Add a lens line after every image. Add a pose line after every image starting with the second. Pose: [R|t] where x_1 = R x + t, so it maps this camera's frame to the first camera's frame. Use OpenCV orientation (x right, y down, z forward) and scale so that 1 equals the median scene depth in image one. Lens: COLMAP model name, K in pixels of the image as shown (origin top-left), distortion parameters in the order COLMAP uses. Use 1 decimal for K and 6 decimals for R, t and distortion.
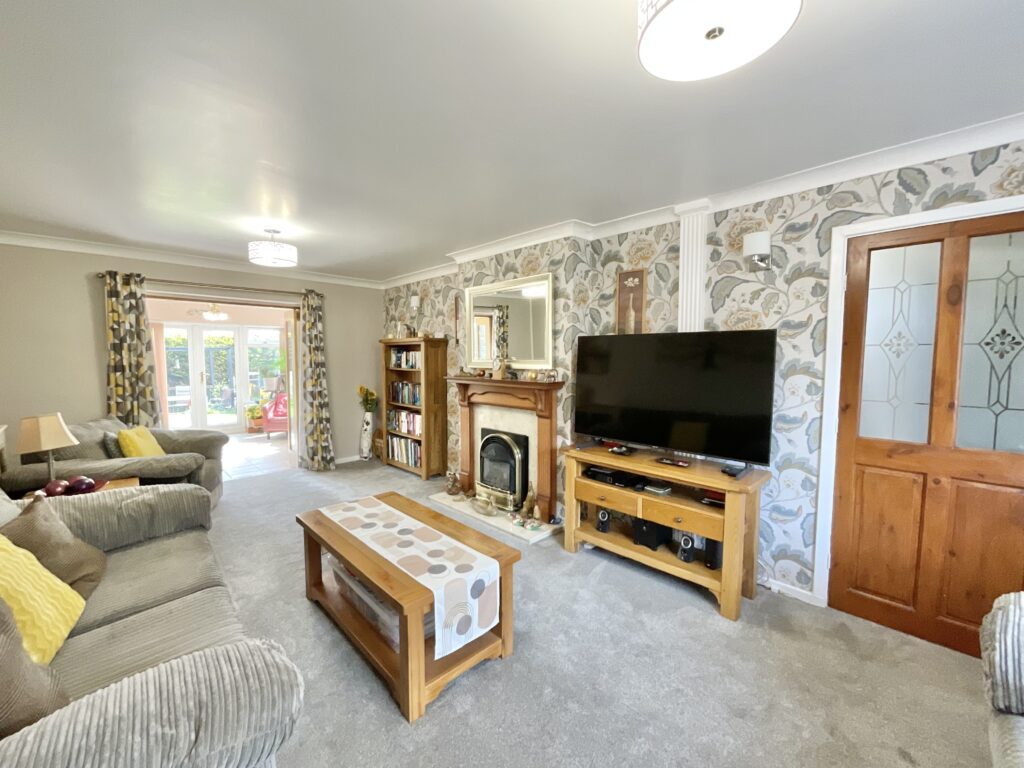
lens RADIAL K [[415.5, 0, 510.1], [0, 415.5, 380.9], [0, 0, 1]] dist [0.002587, 0.000202]
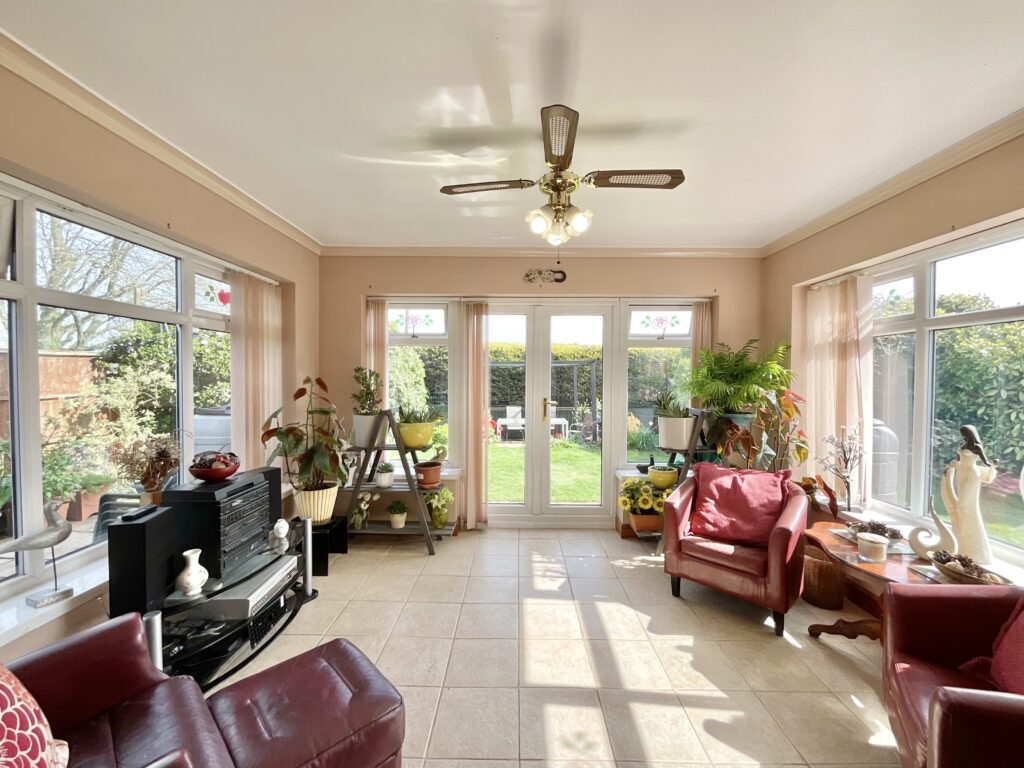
lens RADIAL K [[415.5, 0, 510.6], [0, 415.5, 379.4], [0, 0, 1]] dist [0.002587, 0.000202]
pose [[0.705096, 0.015309, -0.708947, -0.615979], [-0.051550, 0.998228, -0.029715, -0.040353], [0.707236, 0.057498, 0.704636, 0.909618]]
